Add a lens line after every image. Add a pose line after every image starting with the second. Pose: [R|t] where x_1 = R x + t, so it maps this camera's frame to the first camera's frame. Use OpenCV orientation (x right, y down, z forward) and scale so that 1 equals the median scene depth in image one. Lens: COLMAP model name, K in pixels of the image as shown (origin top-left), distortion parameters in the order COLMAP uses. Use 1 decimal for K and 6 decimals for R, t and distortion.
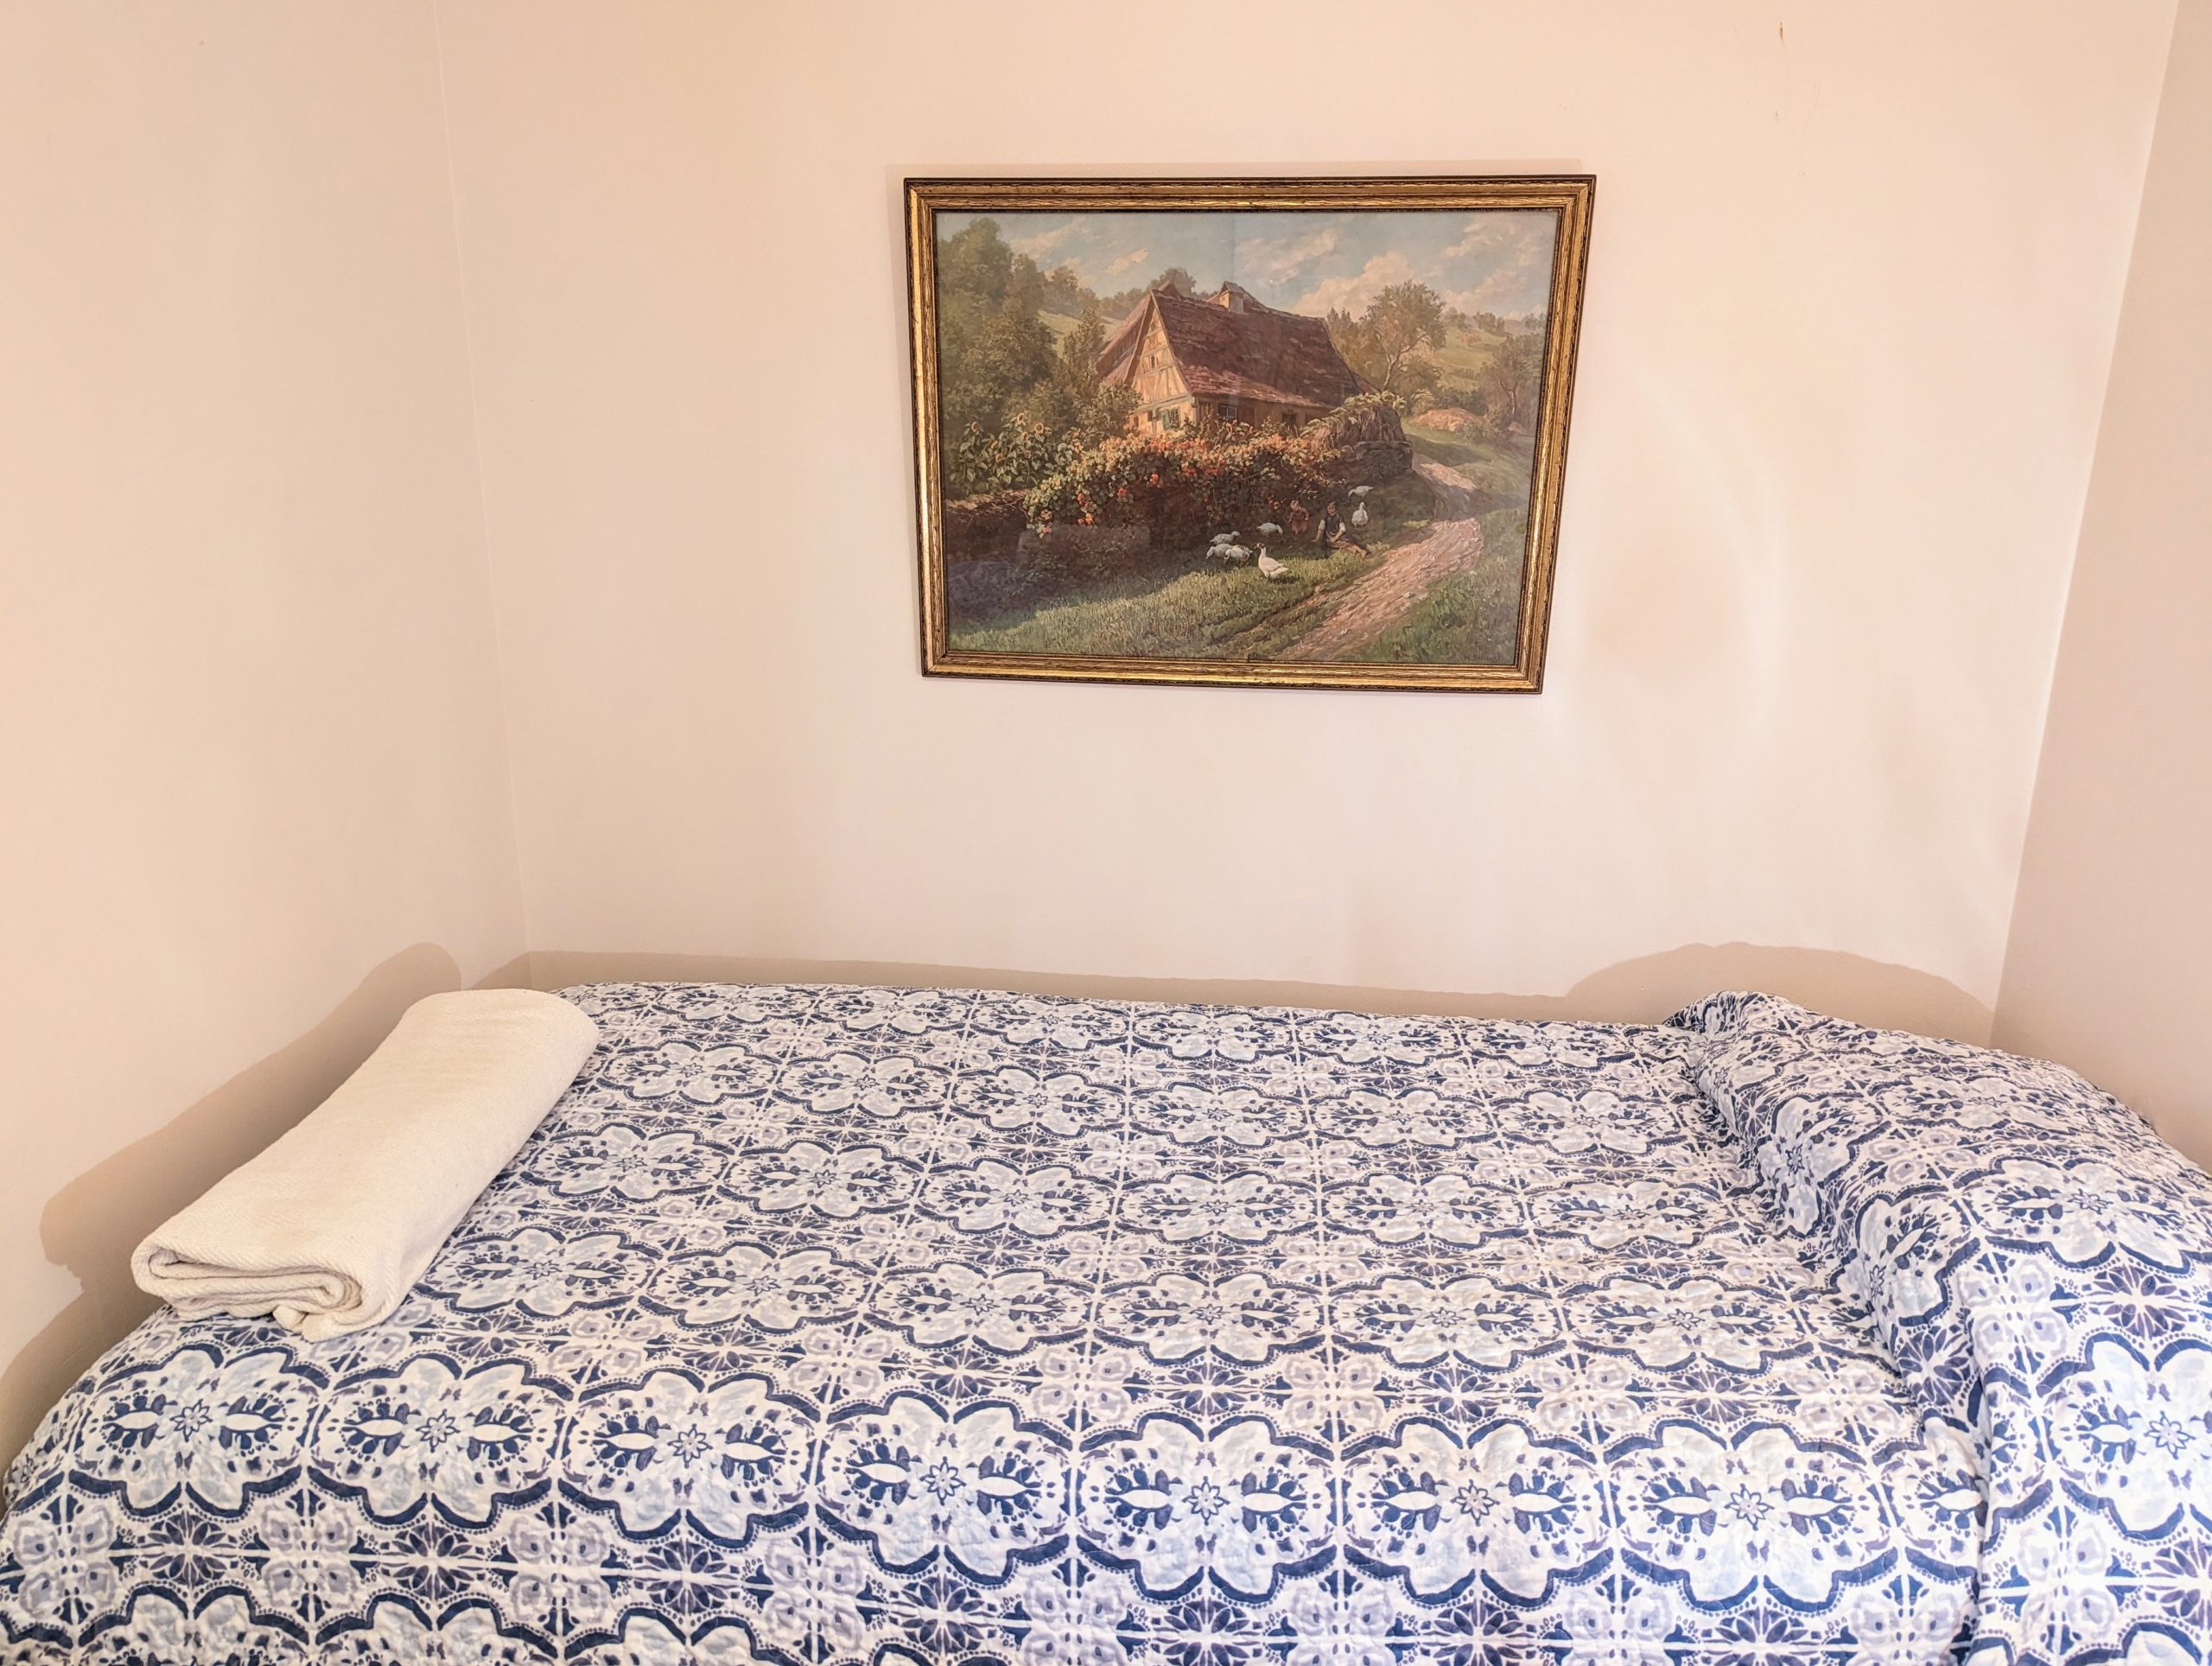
lens RADIAL K [[1568.4, 0, 1110.3], [0, 1568.4, 845.8], [0, 0, 1]] dist [0.022020, -0.006956]
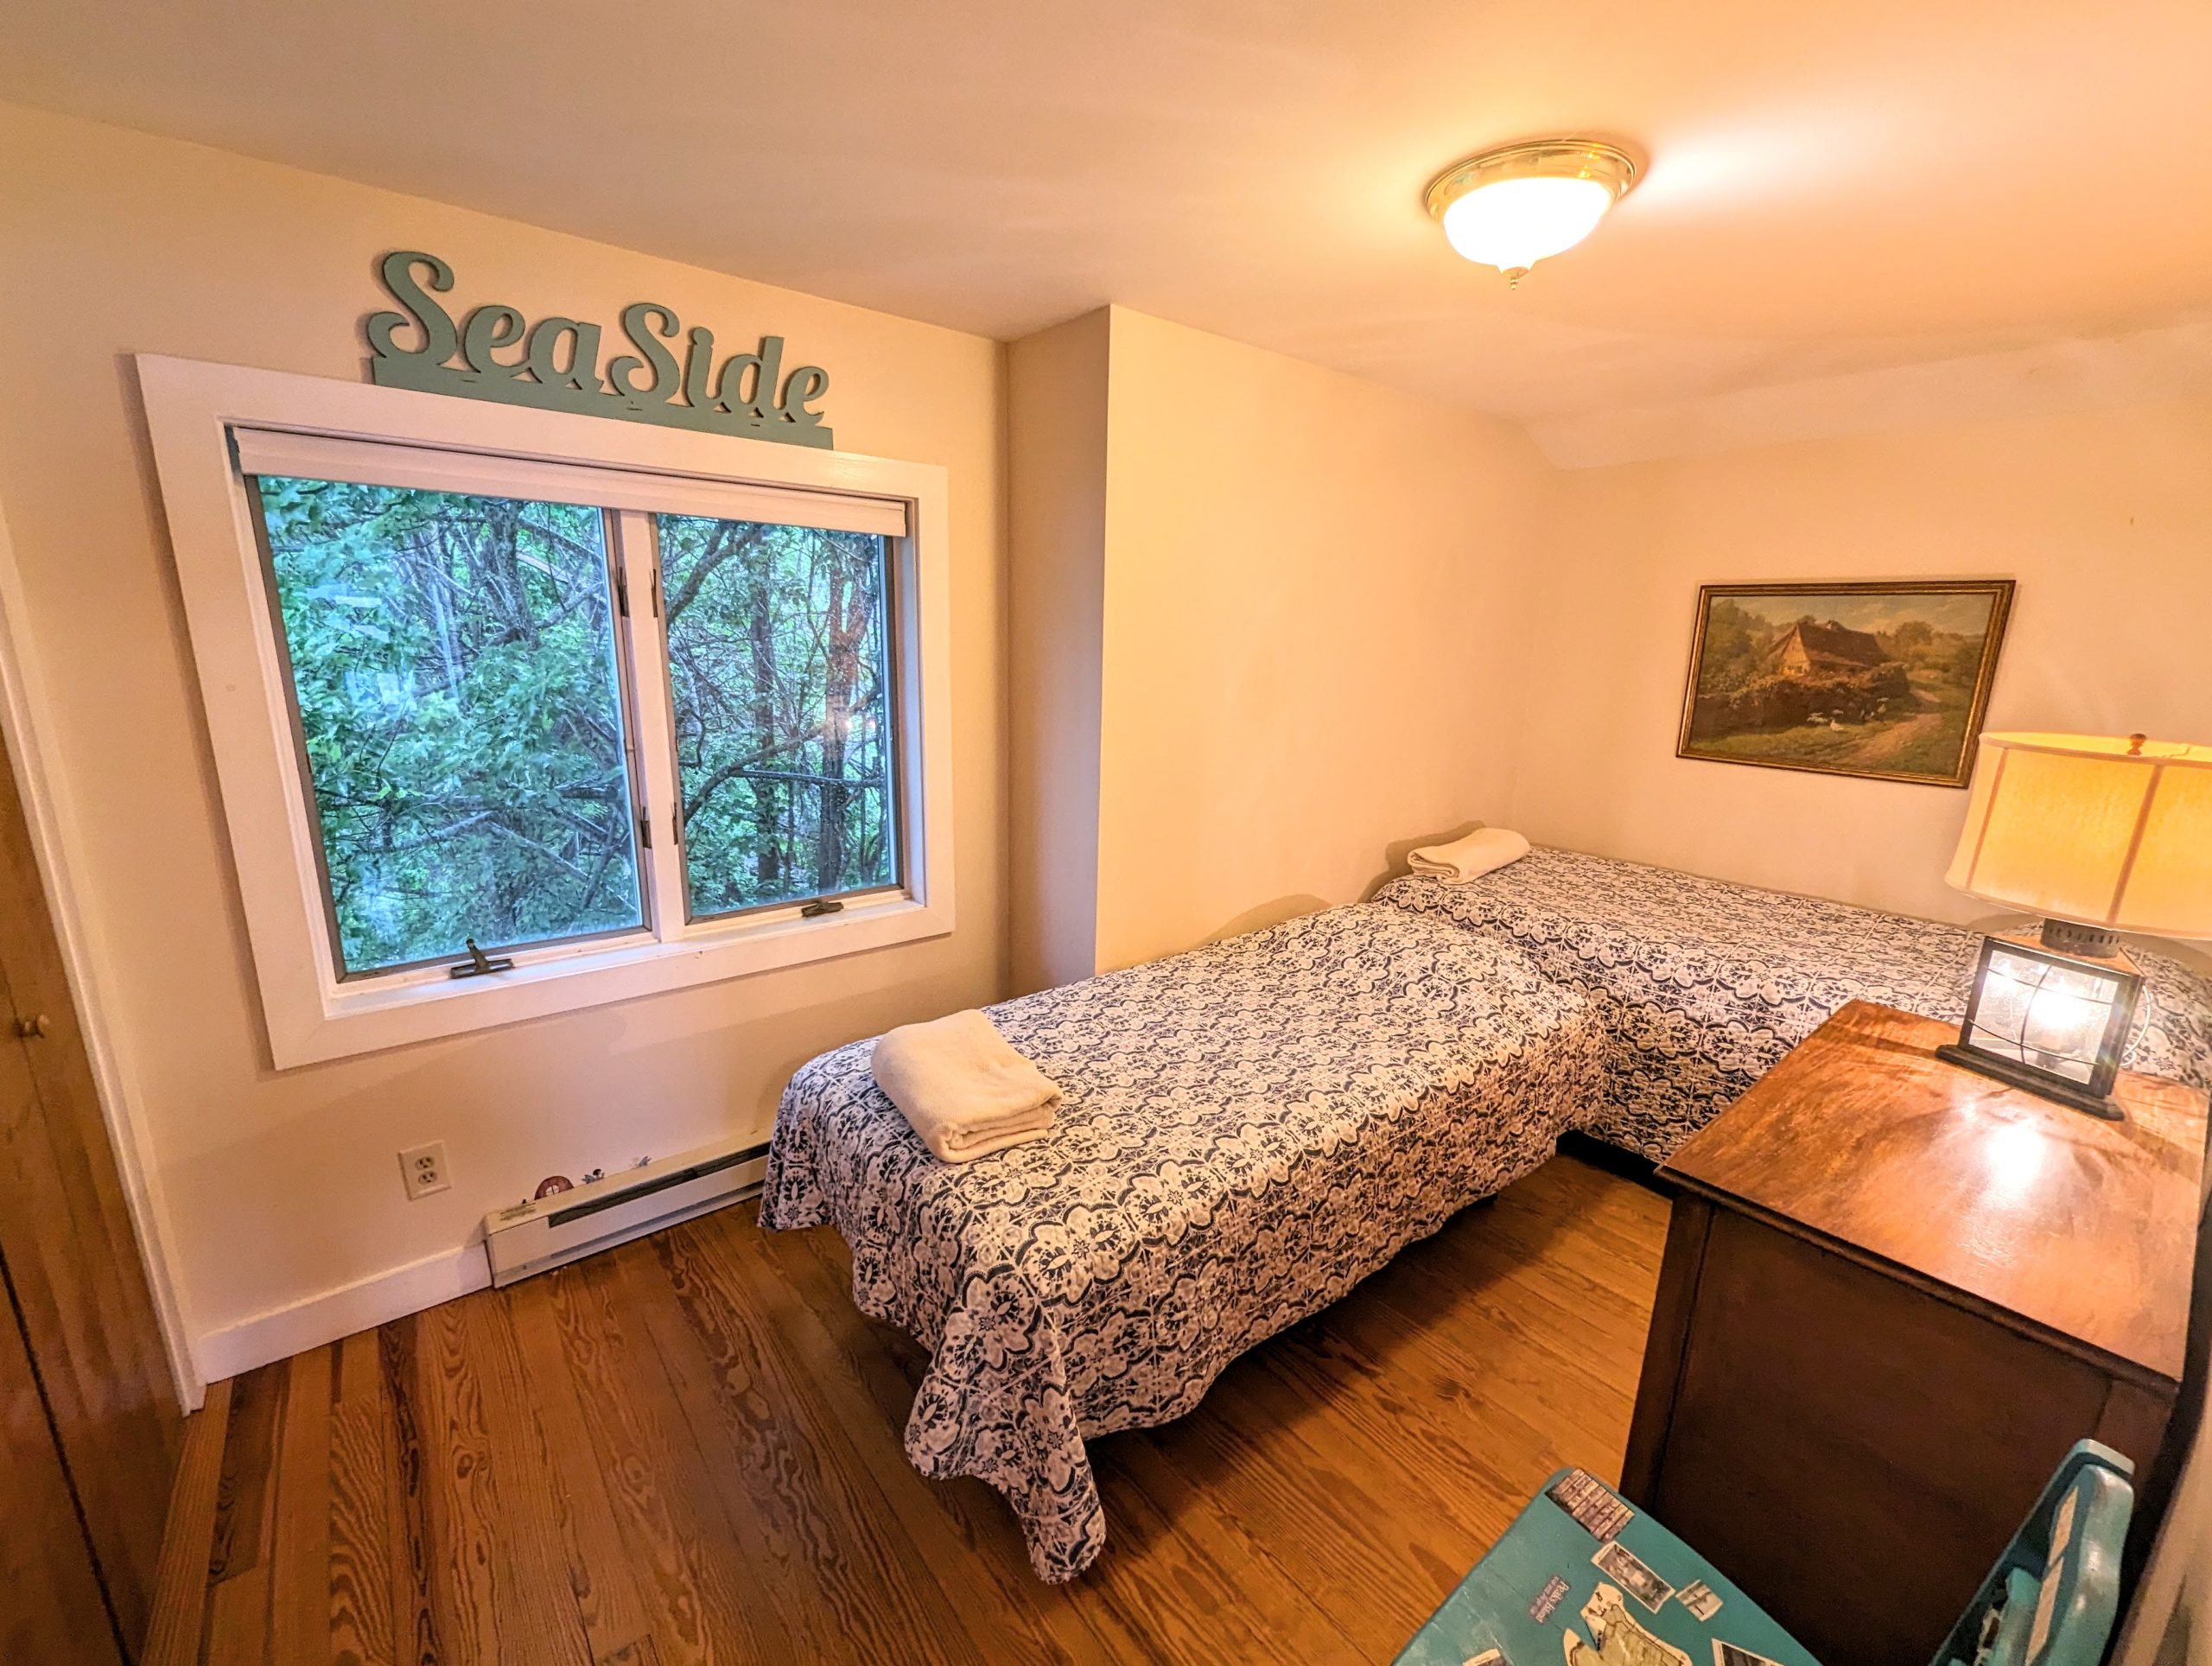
lens RADIAL K [[922.1, 0, 1107.1], [0, 922.1, 846.5], [0, 0, 1]] dist [-0.000341, -0.000669]
pose [[0.709668, 0.169044, -0.683956, 0.334078], [-0.212685, 0.976900, 0.020767, 0.245789], [0.671667, 0.130730, 0.729228, -0.913406]]
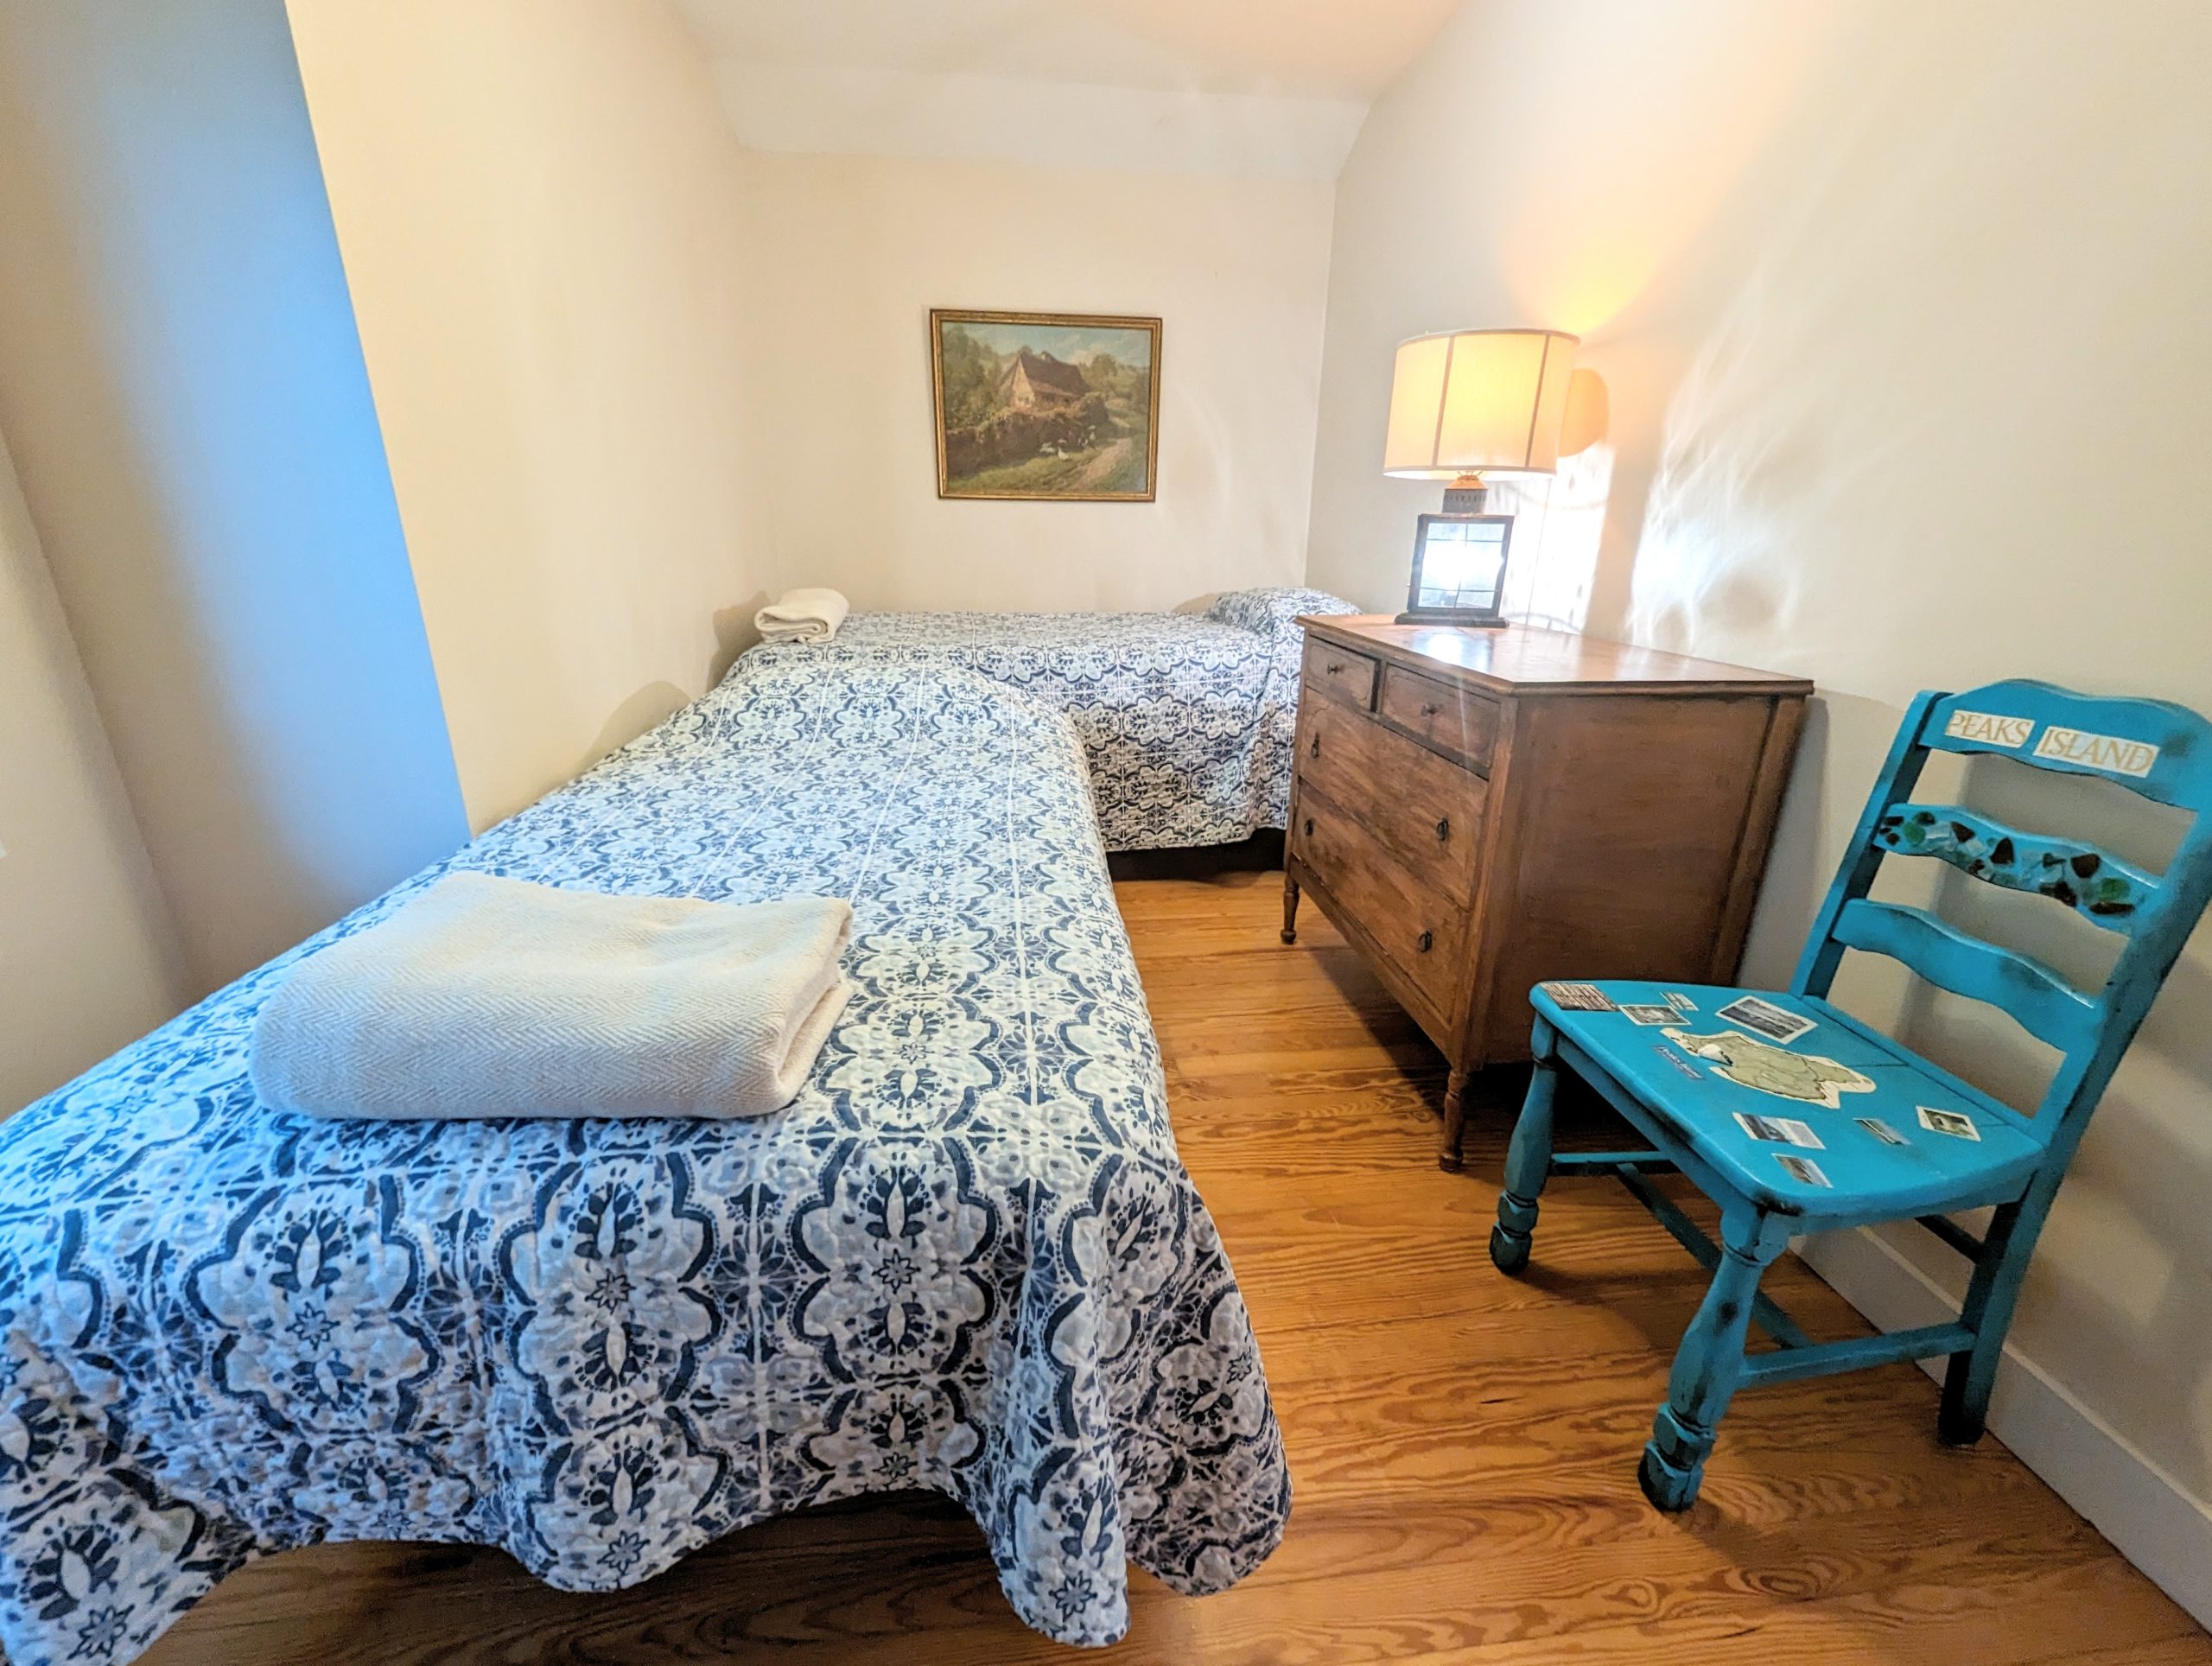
lens RADIAL K [[922.1, 0, 1117.1], [0, 922.1, 845.8], [0, 0, 1]] dist [-0.000341, -0.000669]
pose [[0.973766, -0.073032, 0.215513, -0.227706], [0.060599, 0.996124, 0.063756, 0.453763], [-0.219334, -0.049024, 0.974417, -0.740849]]
